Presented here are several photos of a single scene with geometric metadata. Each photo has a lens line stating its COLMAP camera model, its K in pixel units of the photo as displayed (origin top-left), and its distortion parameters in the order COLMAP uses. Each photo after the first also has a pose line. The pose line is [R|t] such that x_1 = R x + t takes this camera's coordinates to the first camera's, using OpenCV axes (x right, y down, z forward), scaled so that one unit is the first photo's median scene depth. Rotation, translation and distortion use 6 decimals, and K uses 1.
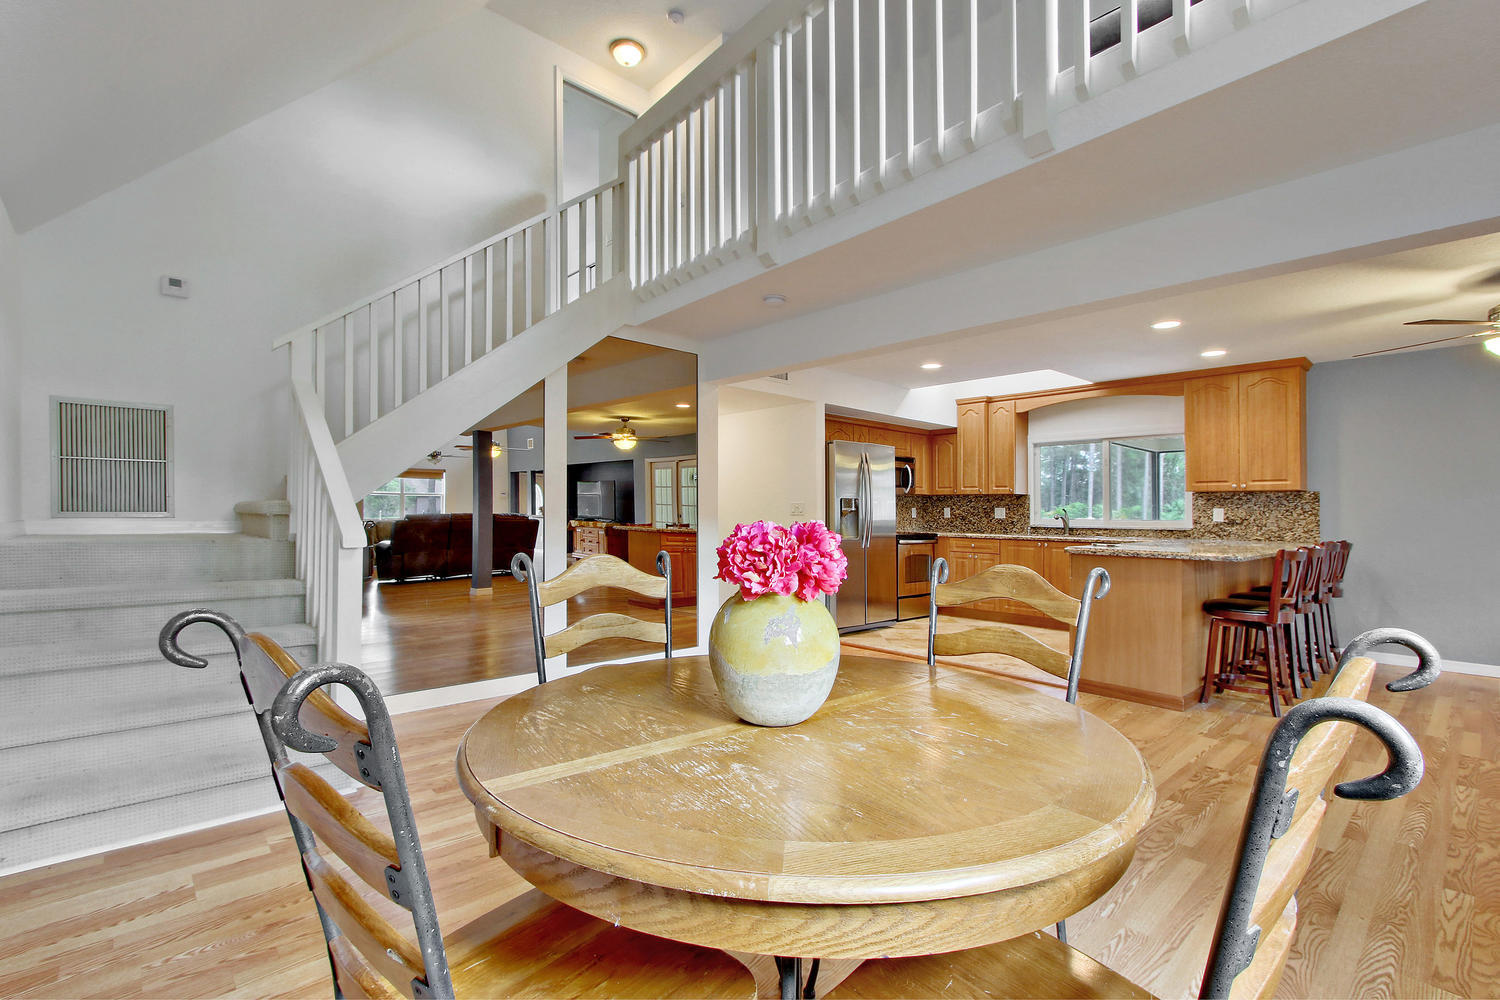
lens RADIAL K [[687.6, 0, 742.9], [0, 687.6, 500.6], [0, 0, 1]] dist [-0.001340, 0.000110]
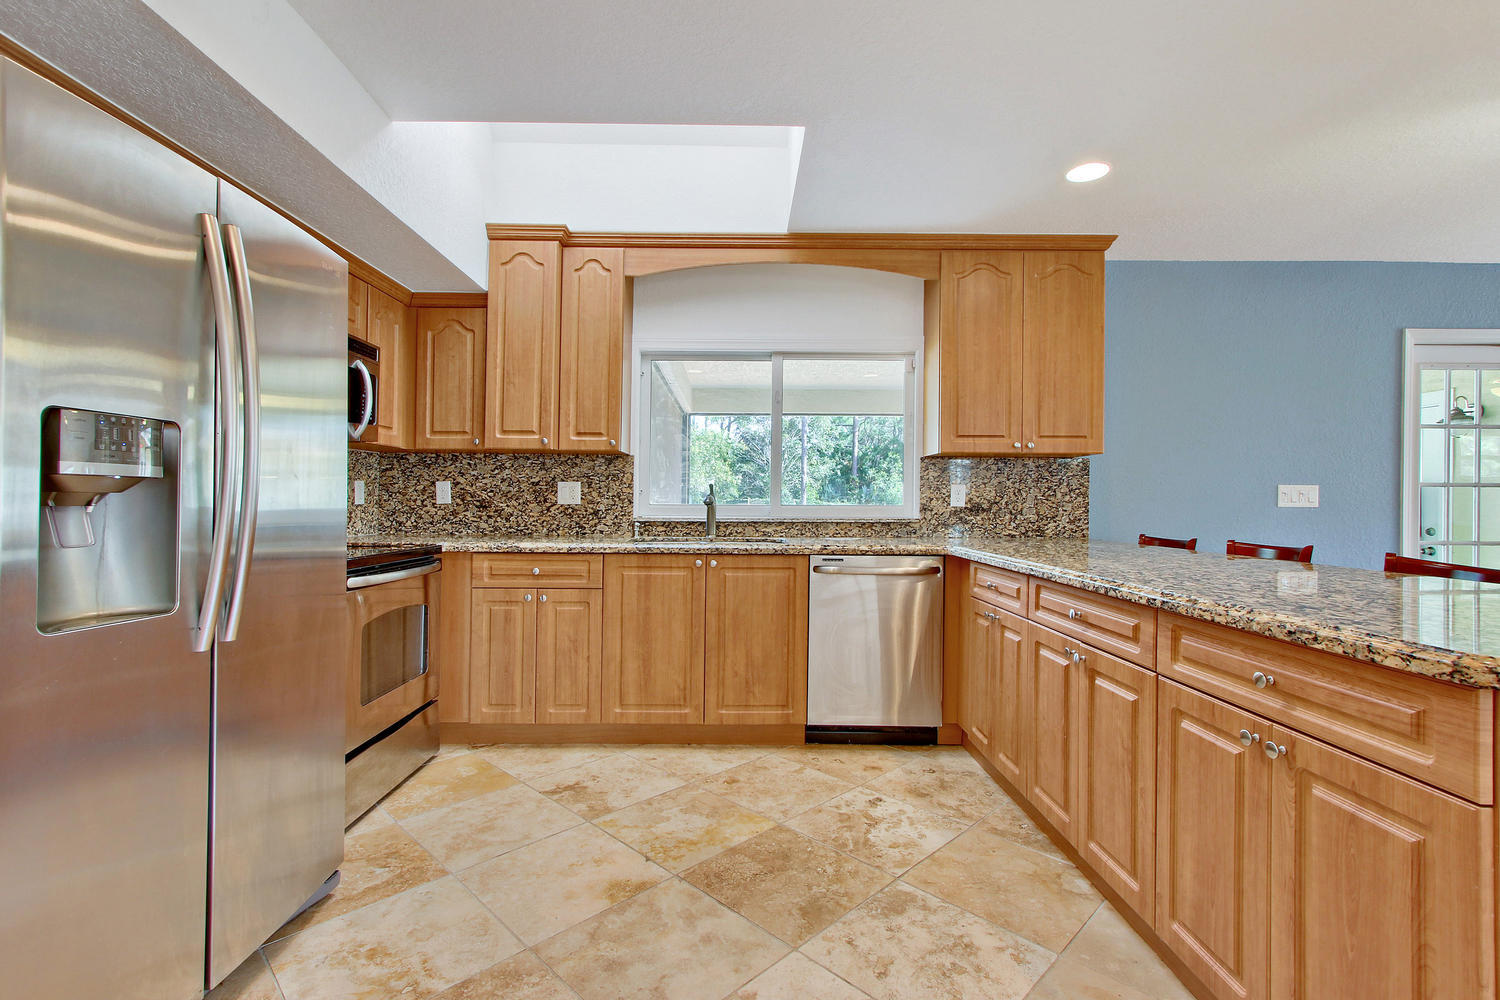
lens RADIAL K [[684.5, 0, 743.3], [0, 684.5, 485.6], [0, 0, 1]] dist [-0.001103, 0.000666]
pose [[0.671488, 0.008850, 0.740963, 0.110740], [-0.011541, 0.999932, -0.001484, 0.013031], [-0.740926, -0.007555, 0.671545, 0.626438]]
